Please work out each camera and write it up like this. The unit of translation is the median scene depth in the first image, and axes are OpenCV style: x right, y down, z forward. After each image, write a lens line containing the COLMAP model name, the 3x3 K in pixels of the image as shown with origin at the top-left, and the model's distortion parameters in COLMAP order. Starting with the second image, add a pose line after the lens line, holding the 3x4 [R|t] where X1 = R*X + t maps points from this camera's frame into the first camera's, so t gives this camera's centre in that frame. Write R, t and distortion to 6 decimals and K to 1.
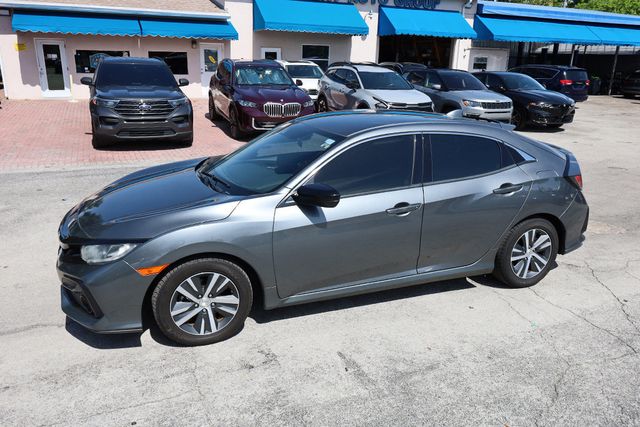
lens RADIAL K [[512.5, 0, 311.9], [0, 512.5, 196.6], [0, 0, 1]] dist [-0.009665, 0.021434]
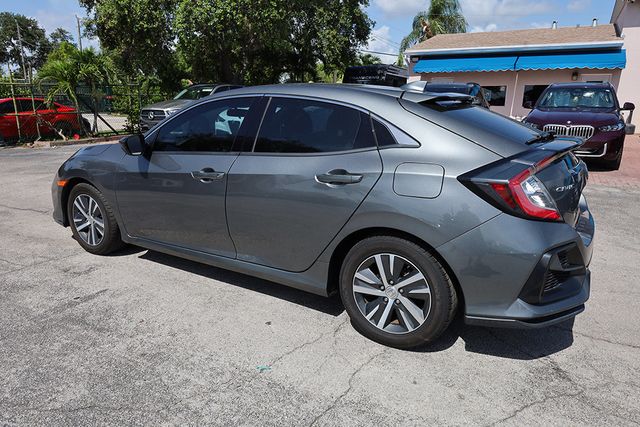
lens RADIAL K [[436.9, 0, 318.6], [0, 436.9, 209.8], [0, 0, 1]] dist [-0.000303, 0.006694]
pose [[0.597316, 0.175082, -0.782662, 0.883611], [-0.203901, 0.976967, 0.062934, -0.005027], [0.775653, 0.121994, 0.619257, 0.668331]]
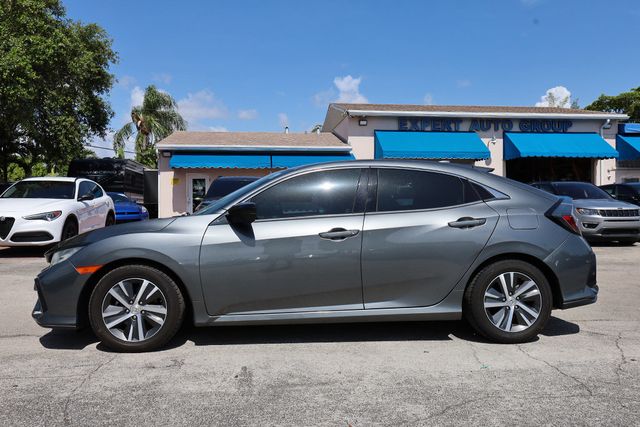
lens RADIAL K [[512.5, 0, 310.2], [0, 512.5, 194.1], [0, 0, 1]] dist [-0.009665, 0.021434]
pose [[0.951325, -0.035071, -0.306187, 0.424612], [-0.053178, 0.959923, -0.275174, 0.221376], [0.303566, 0.278062, 0.911334, 0.051475]]
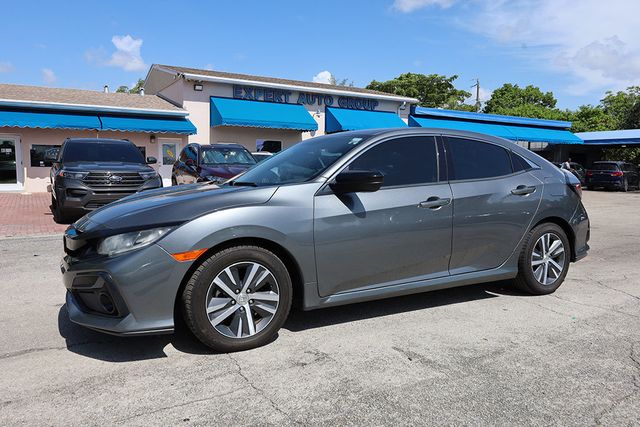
lens RADIAL K [[488.7, 0, 316.8], [0, 488.7, 202.9], [0, 0, 1]] dist [-0.007374, 0.016812]
pose [[0.991154, -0.027813, 0.129773, -0.164744], [0.052744, 0.979810, -0.192850, 0.187967], [-0.121789, 0.197988, 0.972609, 0.112759]]
